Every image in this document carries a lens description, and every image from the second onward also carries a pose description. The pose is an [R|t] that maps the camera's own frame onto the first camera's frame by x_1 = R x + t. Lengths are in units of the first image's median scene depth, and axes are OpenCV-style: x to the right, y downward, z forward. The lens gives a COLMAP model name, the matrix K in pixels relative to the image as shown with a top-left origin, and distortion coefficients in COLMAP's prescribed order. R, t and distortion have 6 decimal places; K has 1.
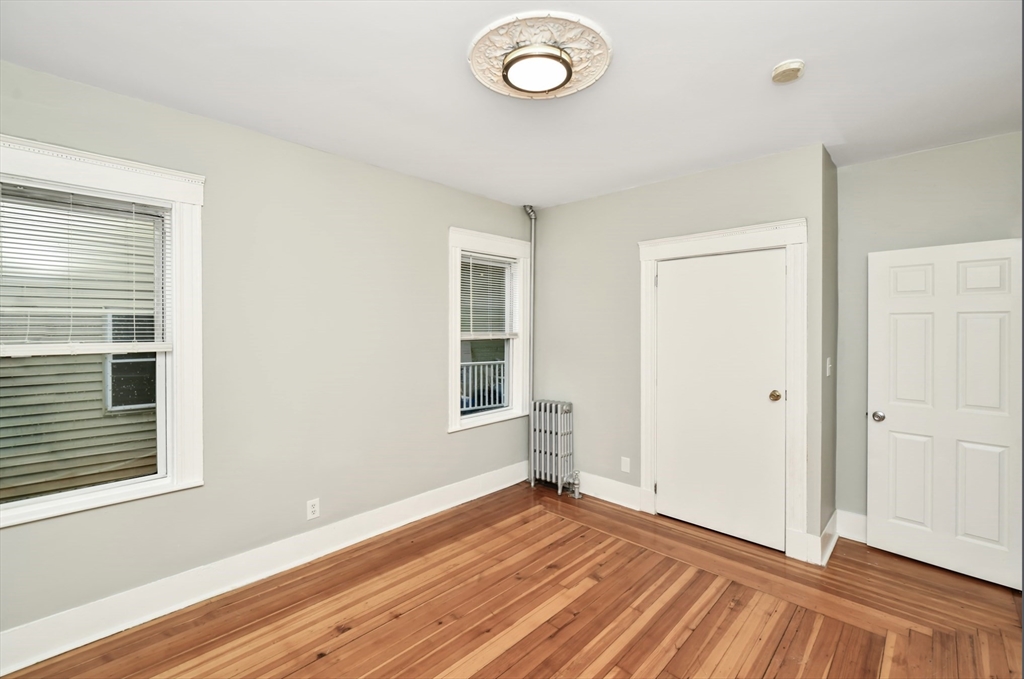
lens RADIAL K [[450.1, 0, 526.4], [0, 450.1, 329.3], [0, 0, 1]] dist [-0.010495, 0.003484]
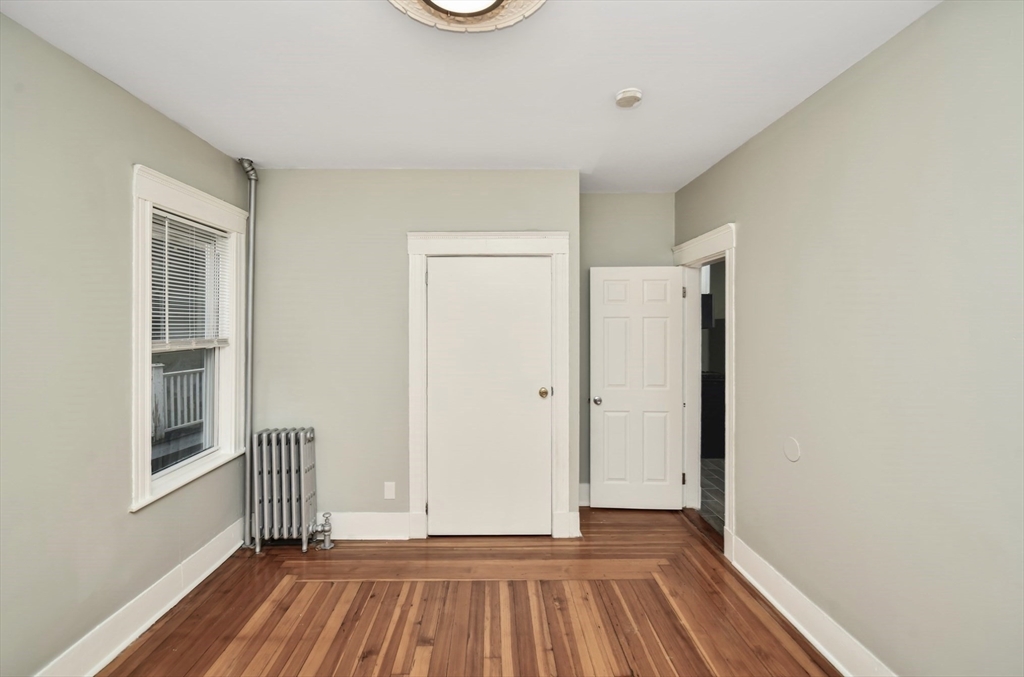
lens RADIAL K [[455.5, 0, 496.0], [0, 455.5, 324.0], [0, 0, 1]] dist [-0.009548, 0.001685]
pose [[0.723115, -0.000982, 0.690727, -0.258290], [0.007264, 0.999955, -0.006183, -0.009494], [-0.690689, 0.009489, 0.723090, 0.260195]]
